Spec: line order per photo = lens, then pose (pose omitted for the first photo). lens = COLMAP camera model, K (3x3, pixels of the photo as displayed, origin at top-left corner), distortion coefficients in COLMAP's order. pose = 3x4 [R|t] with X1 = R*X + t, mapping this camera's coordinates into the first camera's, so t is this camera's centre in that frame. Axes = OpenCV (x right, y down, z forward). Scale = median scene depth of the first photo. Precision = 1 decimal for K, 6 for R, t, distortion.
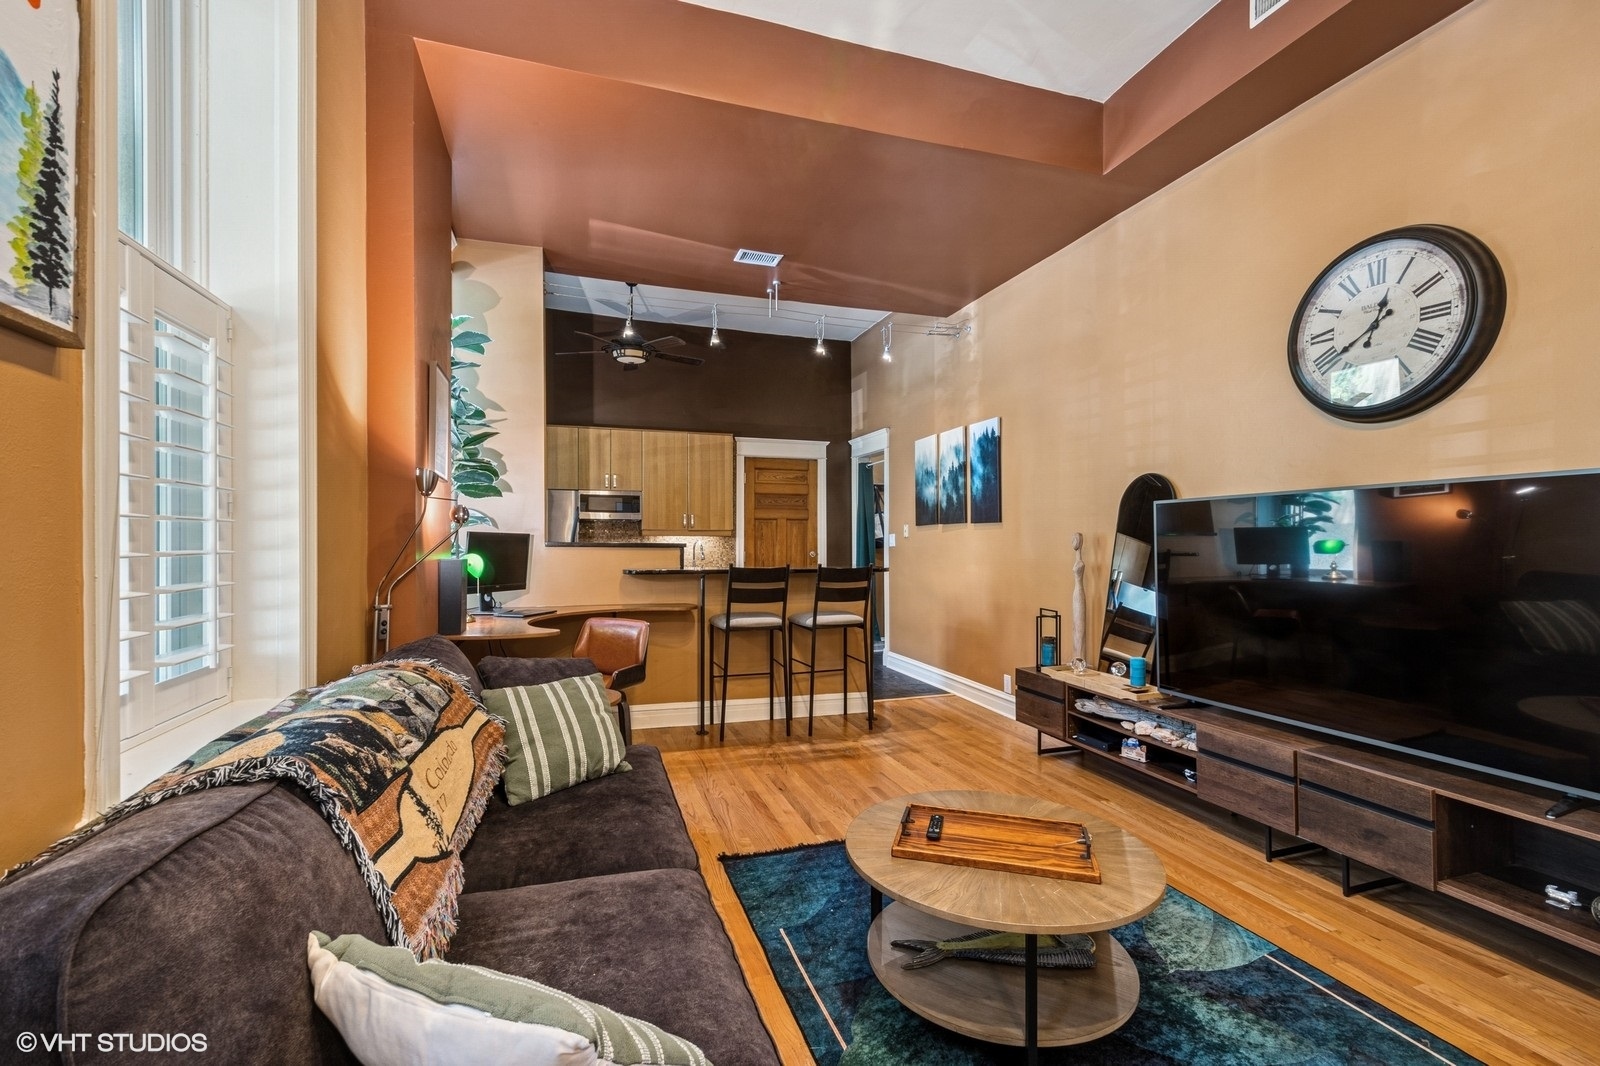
lens RADIAL K [[697.2, 0, 787.9], [0, 697.2, 541.7], [0, 0, 1]] dist [0.001354, -0.000902]
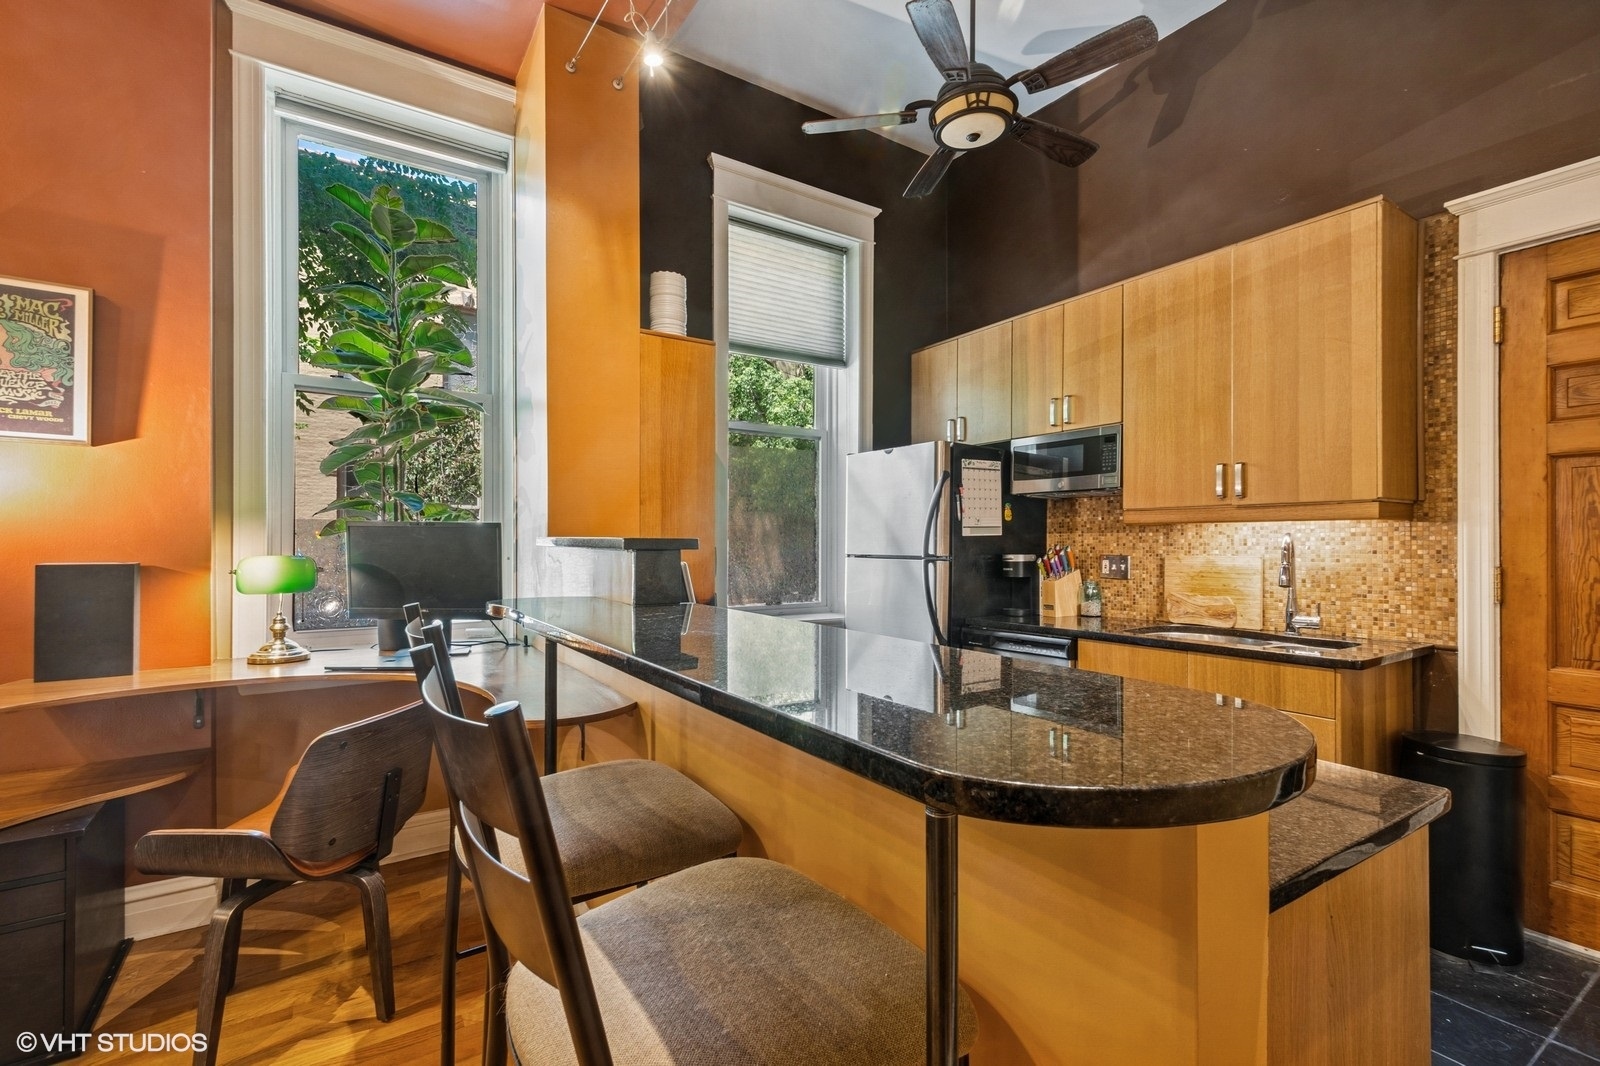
lens RADIAL K [[697.2, 0, 794.2], [0, 697.2, 535.2], [0, 0, 1]] dist [0.001354, -0.000902]
pose [[0.288228, -0.008452, -0.957525, 0.180747], [0.001224, 0.999963, -0.008458, 0.002431], [0.957561, 0.001266, 0.288228, 0.815681]]
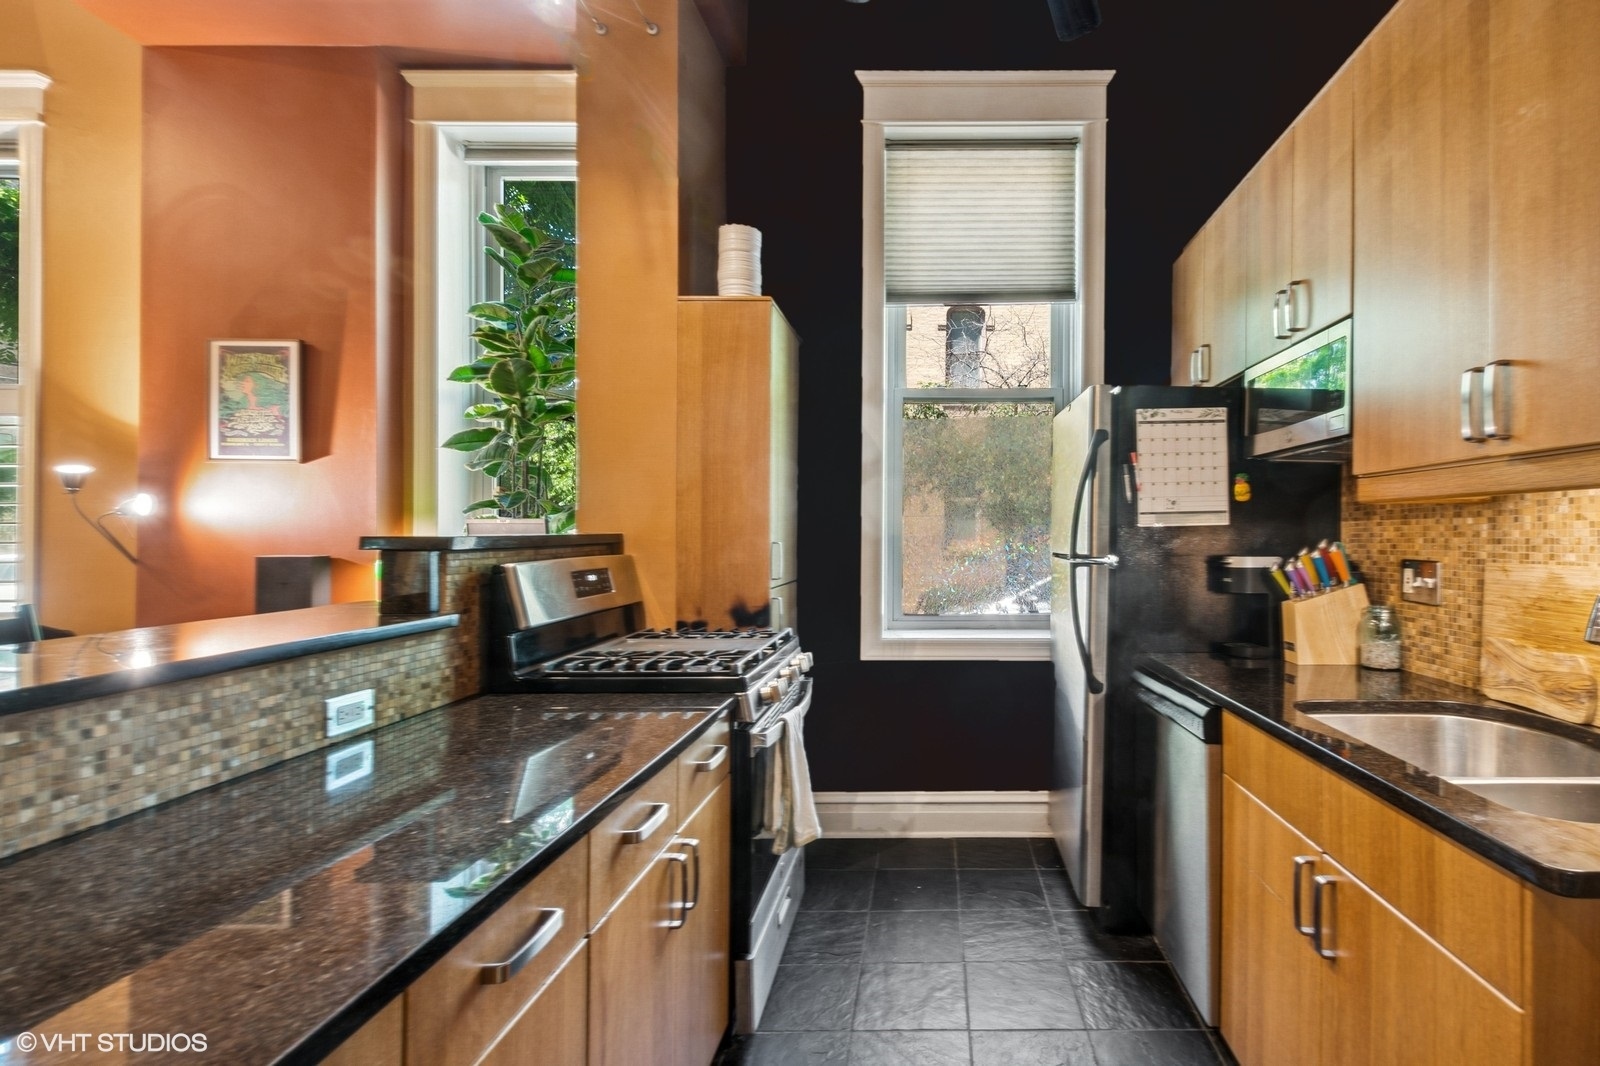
lens RADIAL K [[749.0, 0, 886.8], [0, 749.0, 525.3], [0, 0, 1]] dist [0.007556, -0.001454]
pose [[-0.274981, -0.009435, -0.961403, 0.099564], [0.005336, 0.999921, -0.011339, 0.001465], [0.961435, -0.008248, -0.274910, 1.084645]]
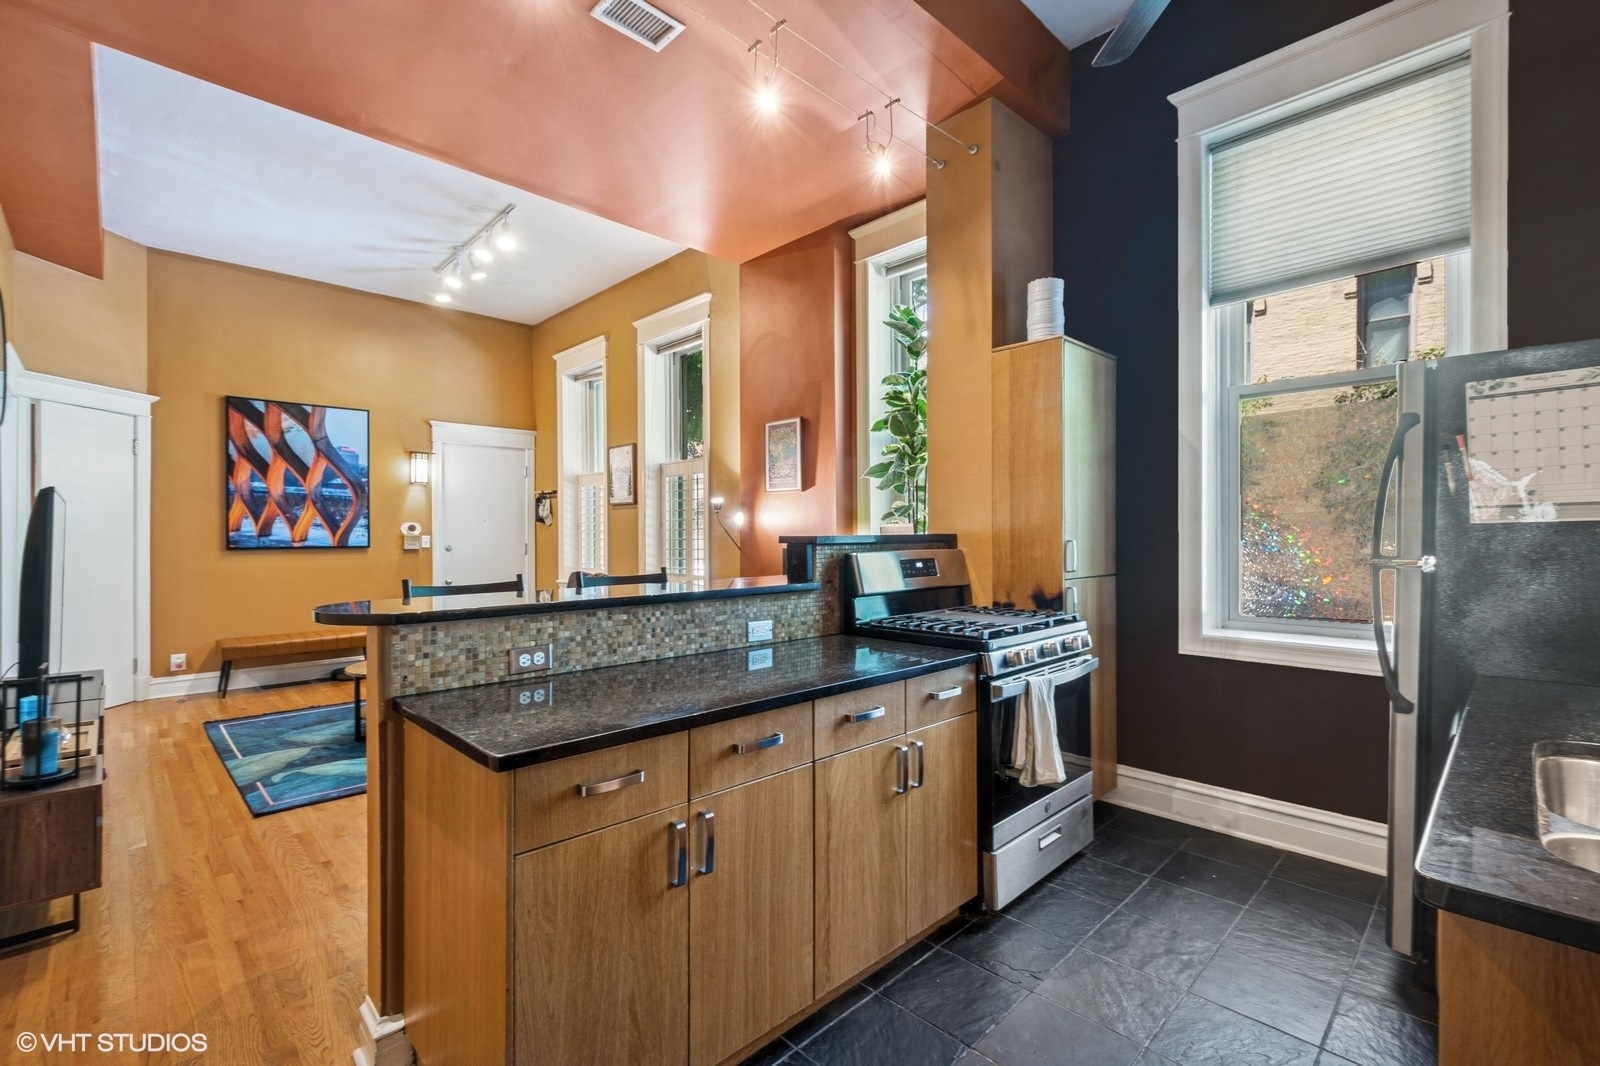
lens RADIAL K [[697.2, 0, 806.4], [0, 697.2, 530.6], [0, 0, 1]] dist [0.001354, -0.000902]
pose [[-0.879726, 0.000628, -0.475480, 0.084779], [0.005901, 0.999937, -0.009597, 0.002759], [0.475444, -0.011249, -0.879674, 1.247392]]
